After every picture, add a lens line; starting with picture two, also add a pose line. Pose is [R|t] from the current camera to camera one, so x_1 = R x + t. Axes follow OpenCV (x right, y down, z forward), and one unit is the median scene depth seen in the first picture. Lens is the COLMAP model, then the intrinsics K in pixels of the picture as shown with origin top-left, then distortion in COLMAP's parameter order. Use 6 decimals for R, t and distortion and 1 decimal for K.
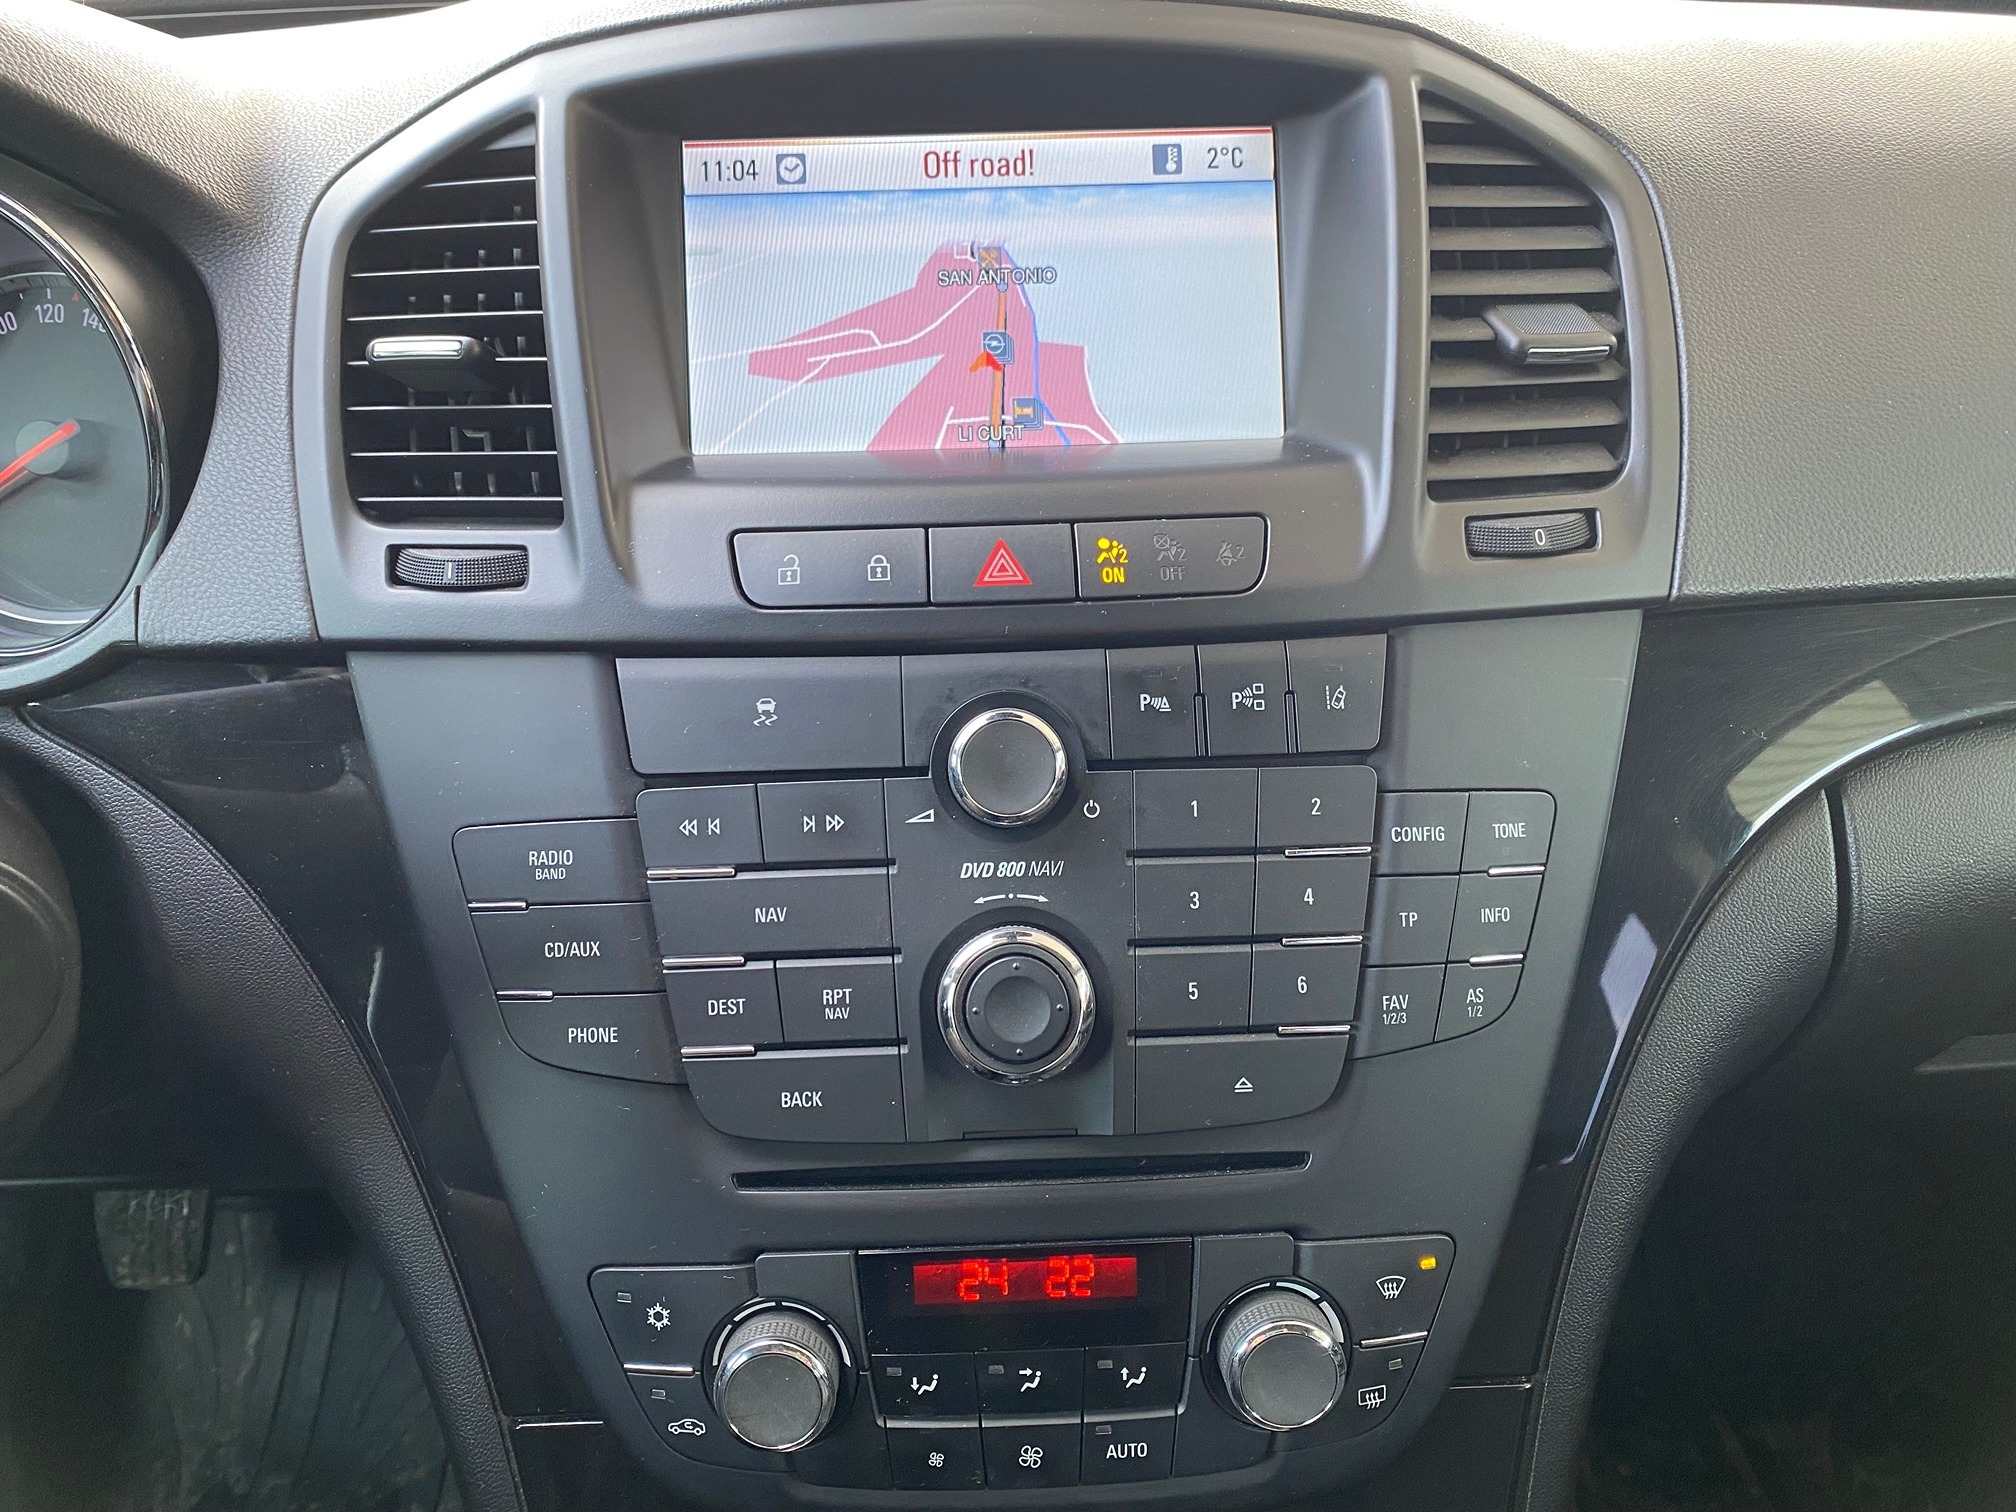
lens RADIAL K [[1537.9, 0, 989.6], [0, 1537.9, 735.1], [0, 0, 1]] dist [0.060967, -0.062612]
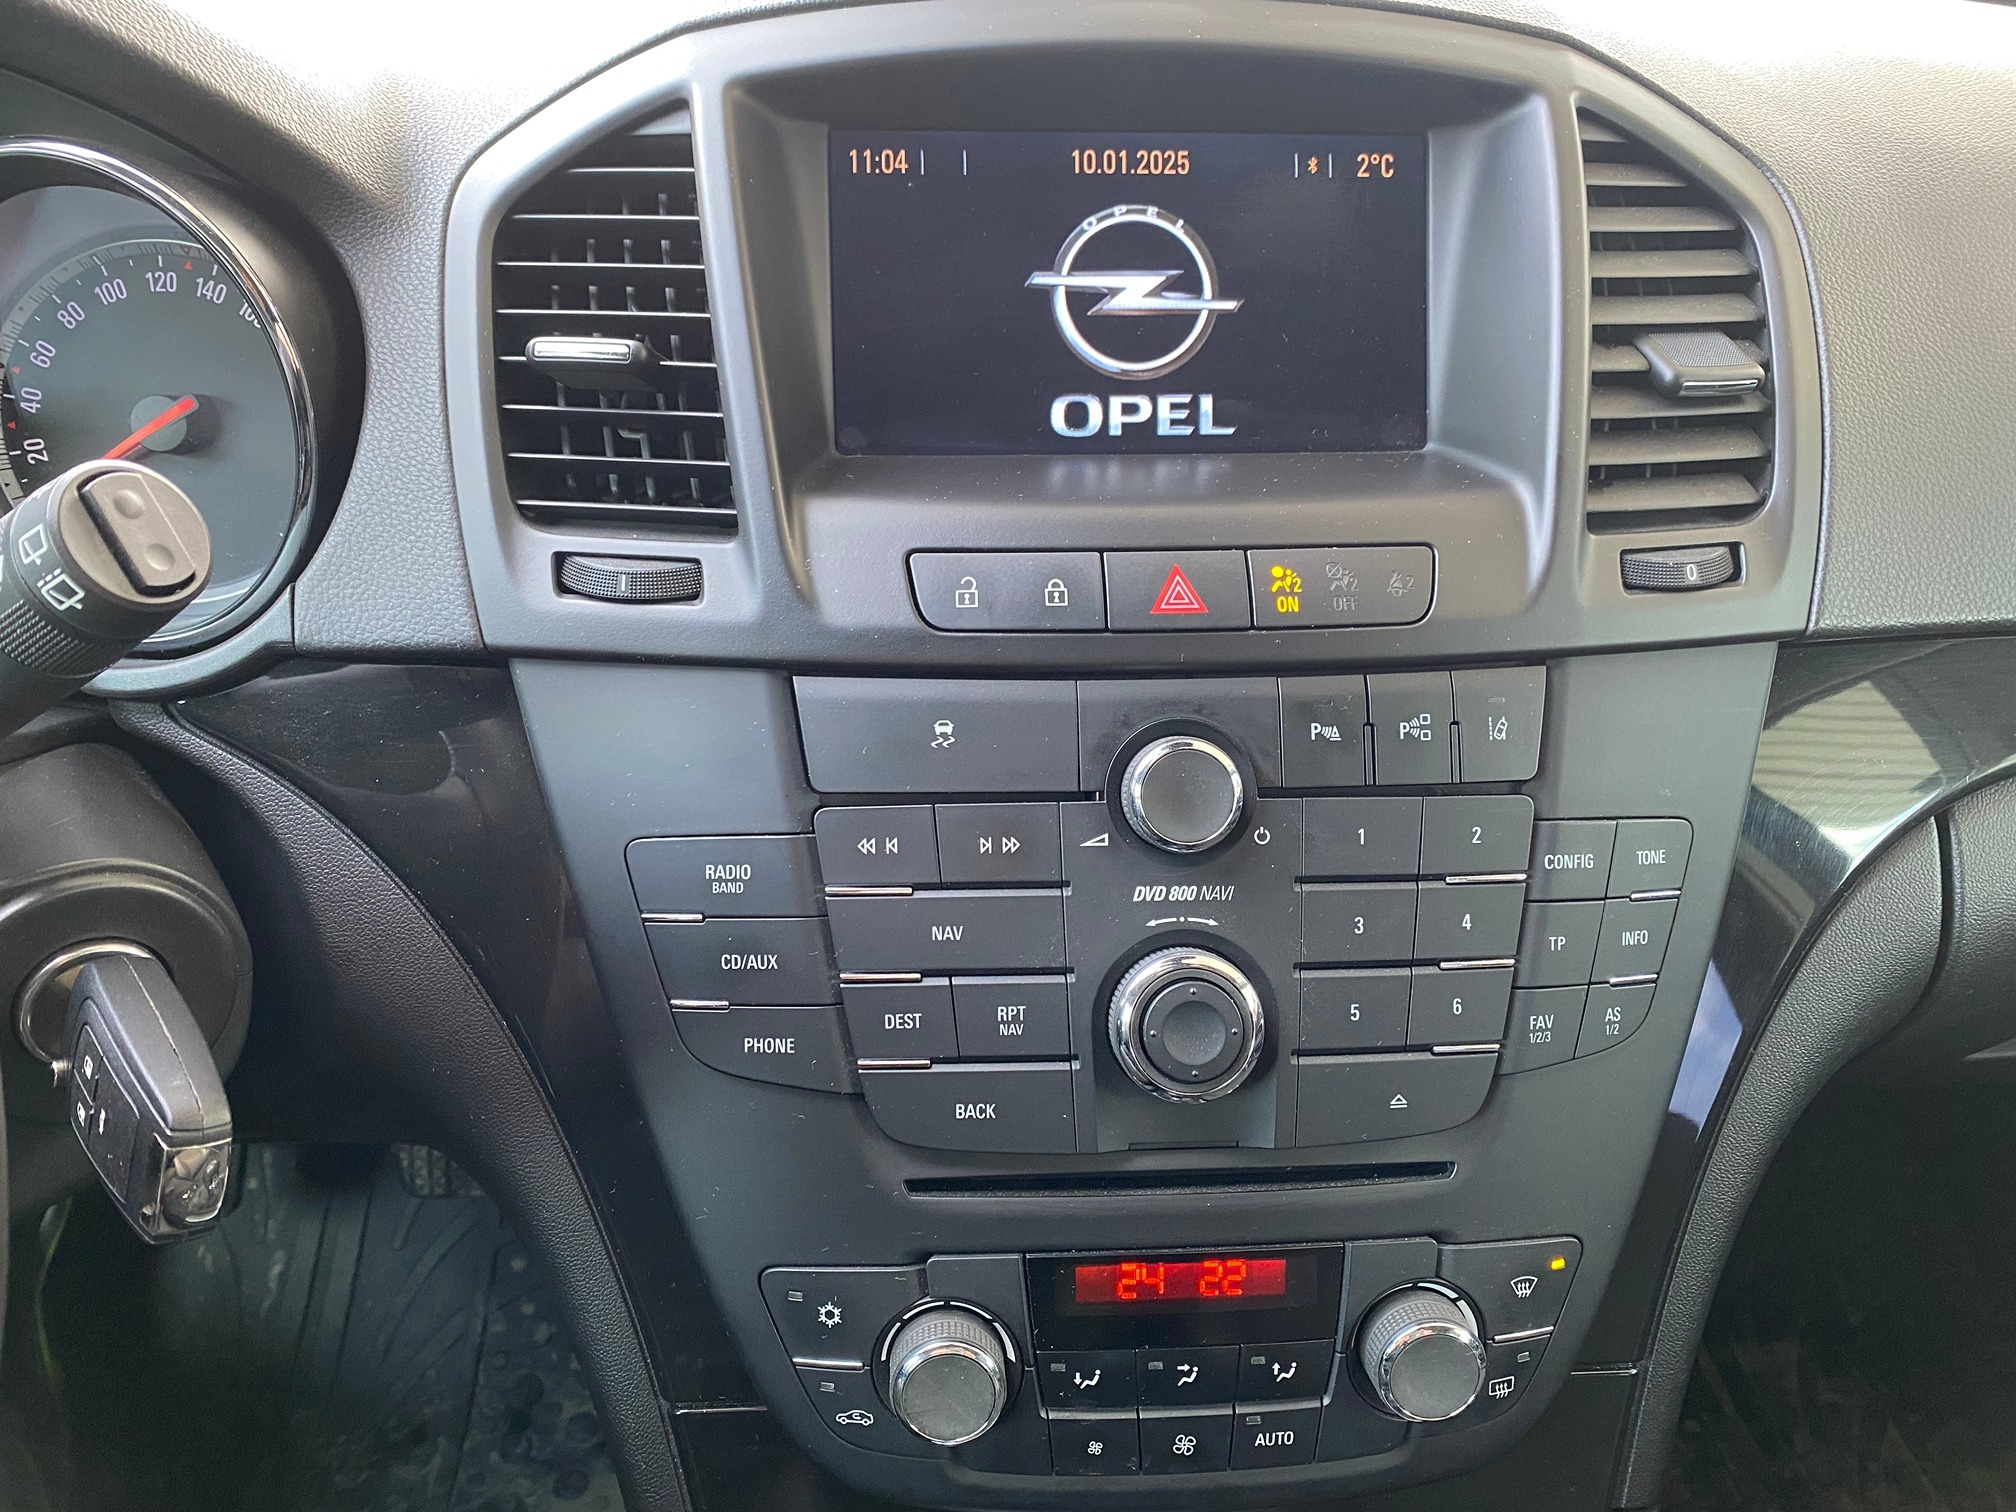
lens RADIAL K [[1537.9, 0, 1008.3], [0, 1537.9, 743.9], [0, 0, 1]] dist [0.060967, -0.062612]
pose [[0.998552, 0.018242, 0.050611, -0.144877], [-0.021737, 0.997353, 0.069390, -0.074870], [-0.049211, -0.070389, 0.996305, -0.009149]]
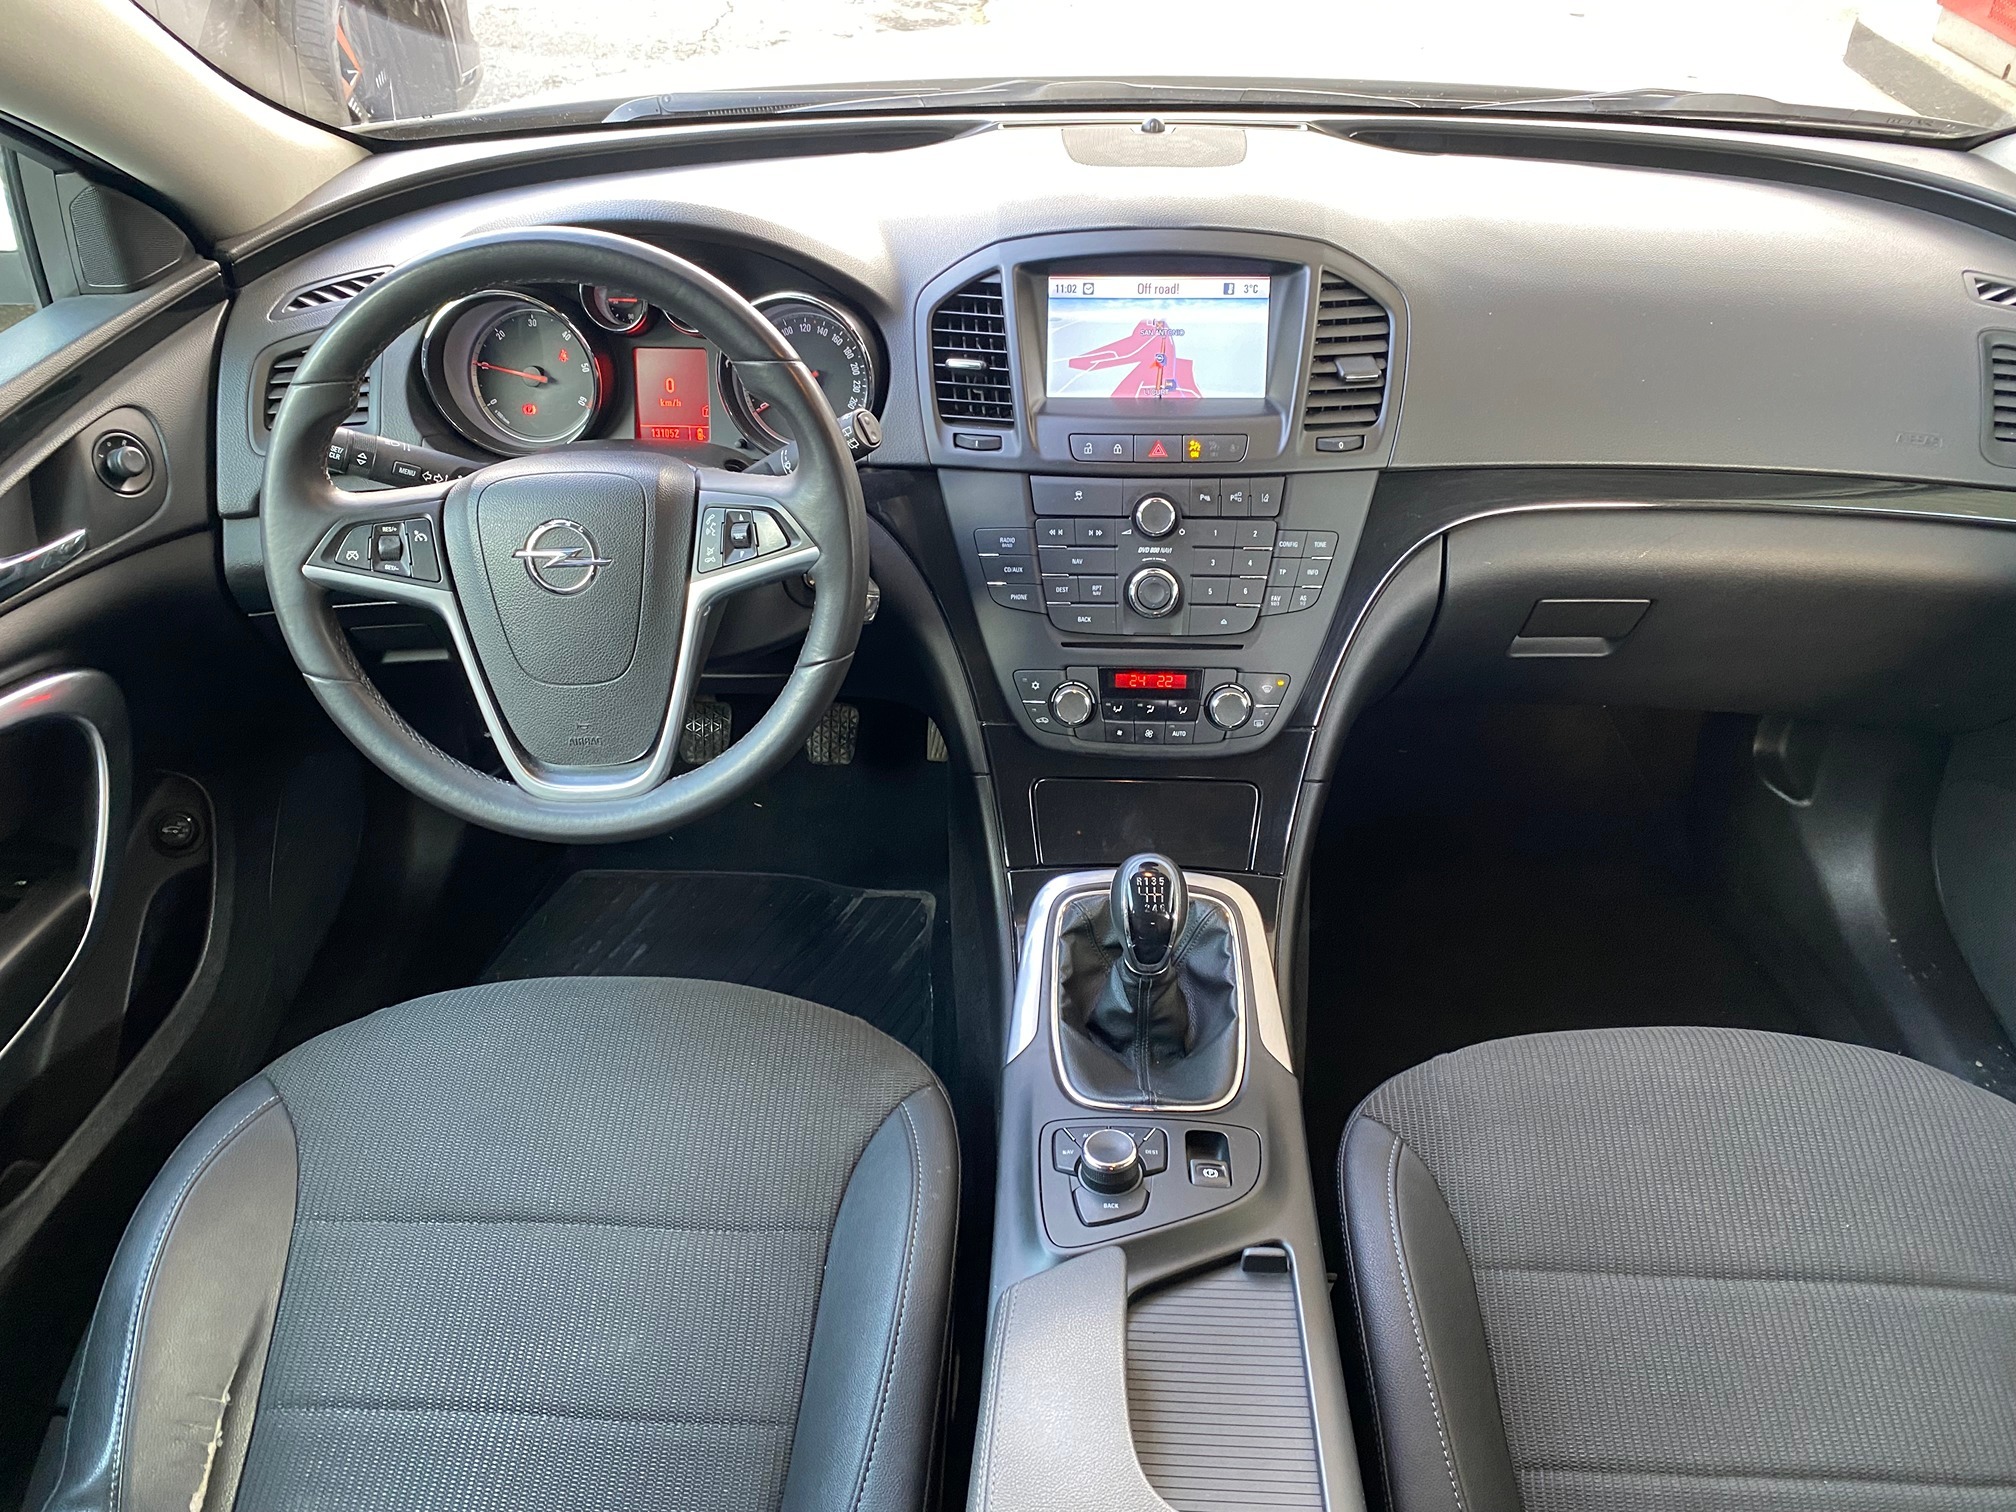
lens RADIAL K [[1537.9, 0, 1002.2], [0, 1537.9, 789.2], [0, 0, 1]] dist [0.060967, -0.062612]
pose [[0.996157, 0.056864, -0.066623, -0.054704], [-0.043474, 0.981297, 0.187528, -0.009097], [0.076041, -0.183911, 0.979997, -2.043929]]
